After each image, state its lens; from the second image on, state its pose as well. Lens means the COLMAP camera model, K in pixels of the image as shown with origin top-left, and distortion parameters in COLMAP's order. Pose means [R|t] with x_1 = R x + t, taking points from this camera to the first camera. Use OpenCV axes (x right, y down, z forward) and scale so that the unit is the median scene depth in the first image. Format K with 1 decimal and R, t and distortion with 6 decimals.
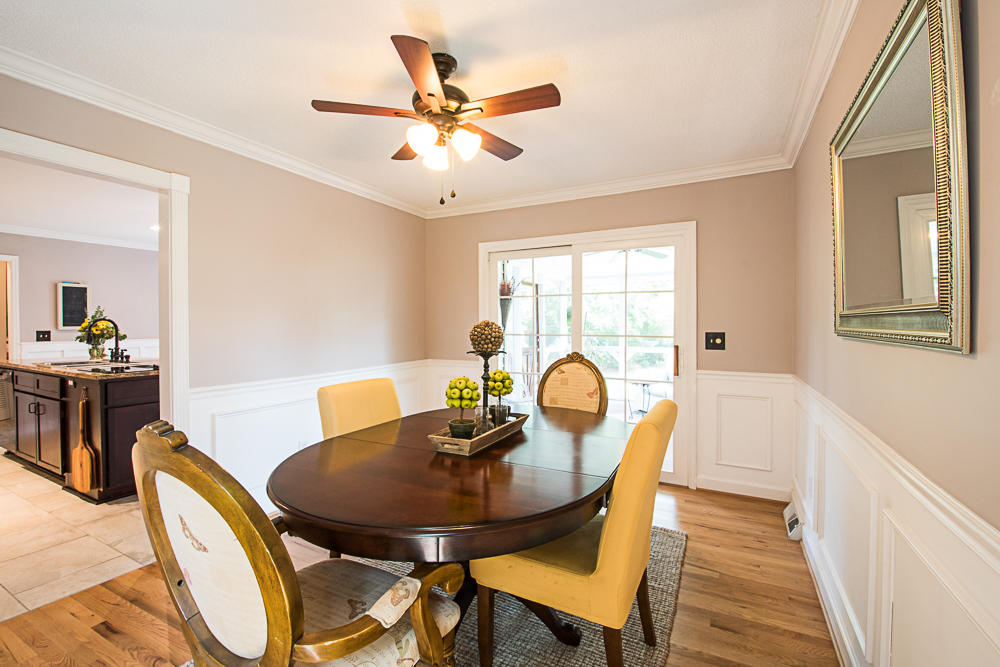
lens RADIAL K [[440.2, 0, 497.1], [0, 440.2, 319.2], [0, 0, 1]] dist [-0.012829, -0.005428]
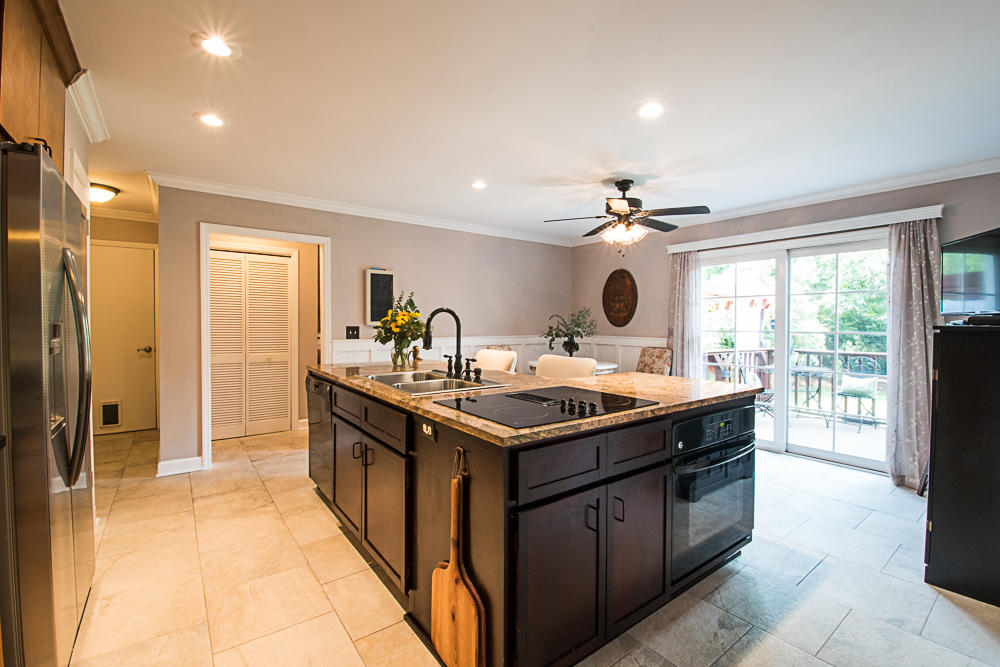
lens RADIAL K [[440.2, 0, 502.3], [0, 440.2, 330.2], [0, 0, 1]] dist [-0.012829, -0.005428]
pose [[0.902860, 0.021458, -0.429399, -0.416785], [-0.013630, 0.999680, 0.021298, 0.012063], [0.429718, -0.013376, 0.902864, 0.348315]]
